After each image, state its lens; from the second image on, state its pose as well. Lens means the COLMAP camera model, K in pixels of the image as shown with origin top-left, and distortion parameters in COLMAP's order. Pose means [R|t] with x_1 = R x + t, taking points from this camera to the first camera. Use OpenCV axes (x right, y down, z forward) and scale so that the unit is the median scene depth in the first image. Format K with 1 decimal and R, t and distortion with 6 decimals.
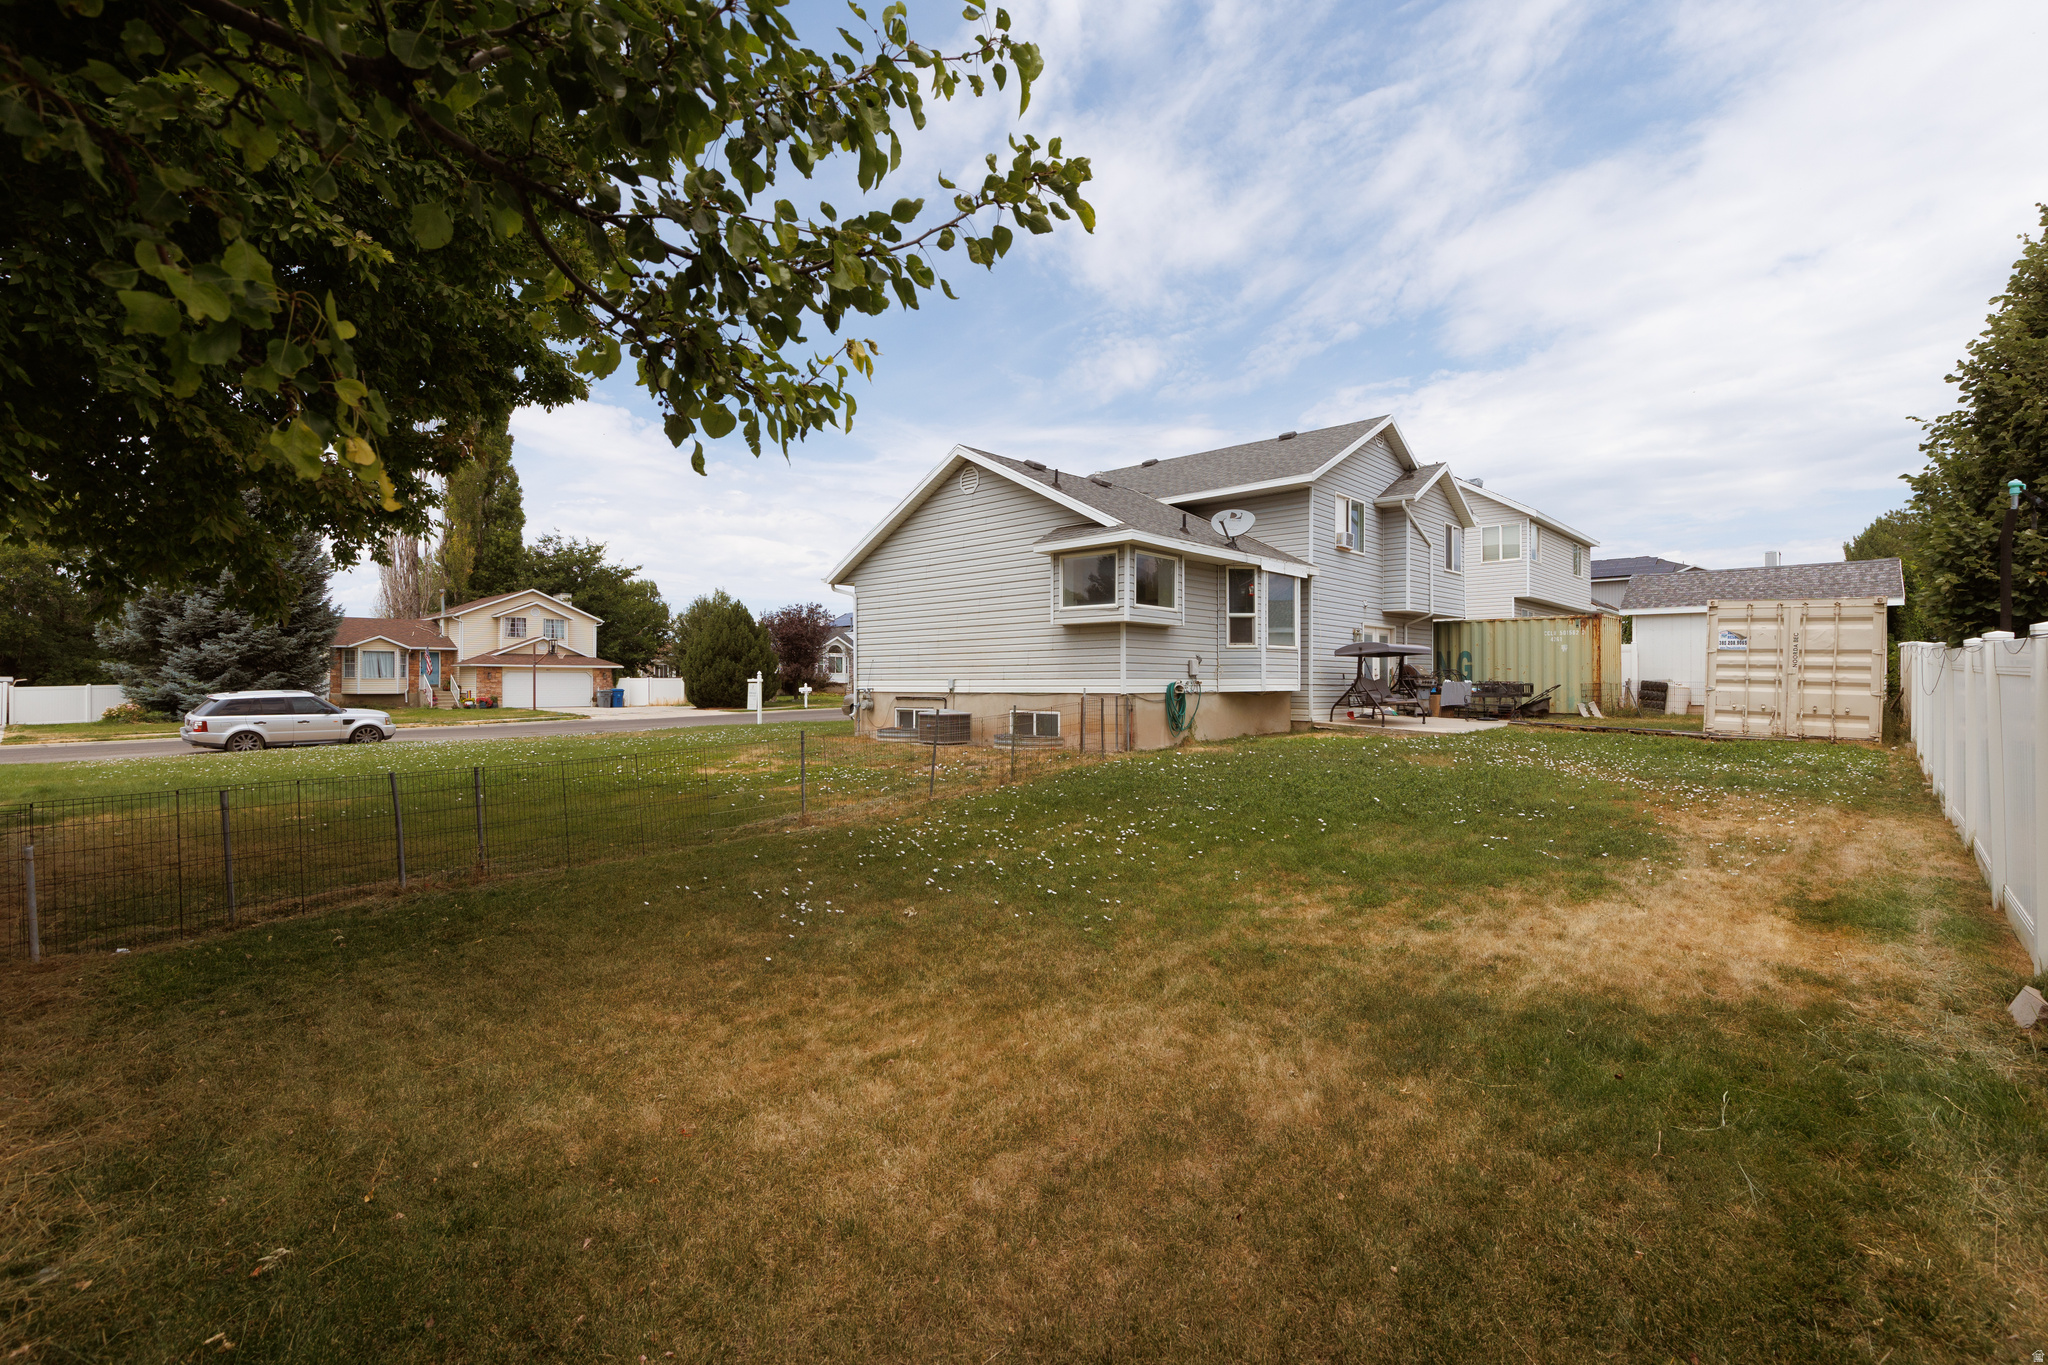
lens RADIAL K [[922.4, 0, 1075.7], [0, 922.4, 679.8], [0, 0, 1]] dist [0.004507, -0.001267]
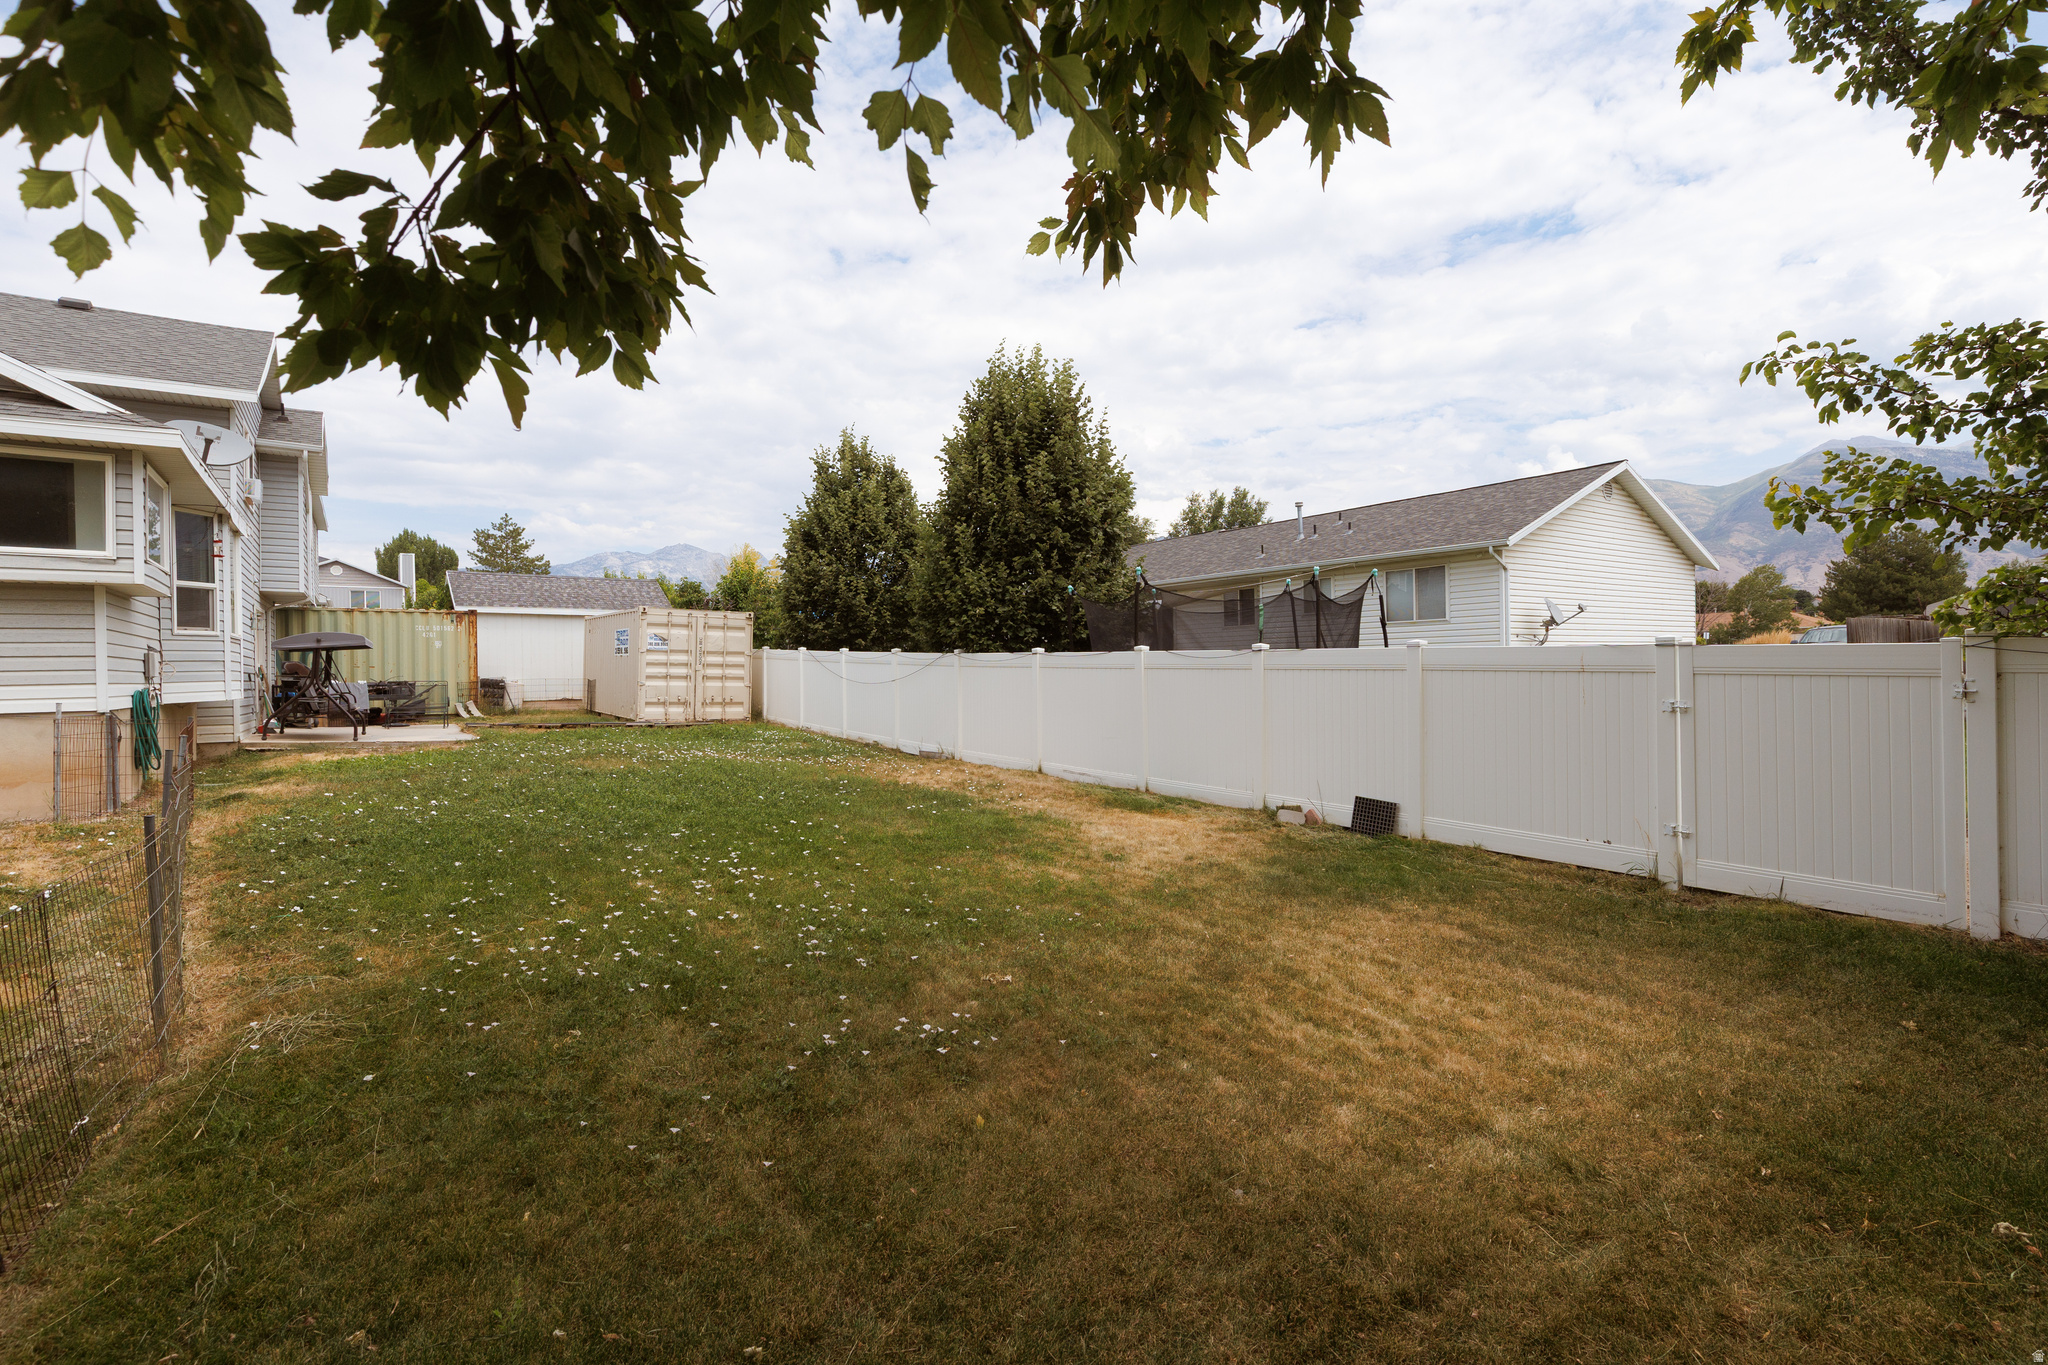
lens RADIAL K [[922.4, 0, 1031.2], [0, 922.4, 673.9], [0, 0, 1]] dist [0.004507, -0.001267]
pose [[0.232265, -0.009491, 0.972606, -0.322454], [0.013664, 0.999886, 0.006494, -0.003537], [-0.972557, 0.011782, 0.232368, 0.275016]]
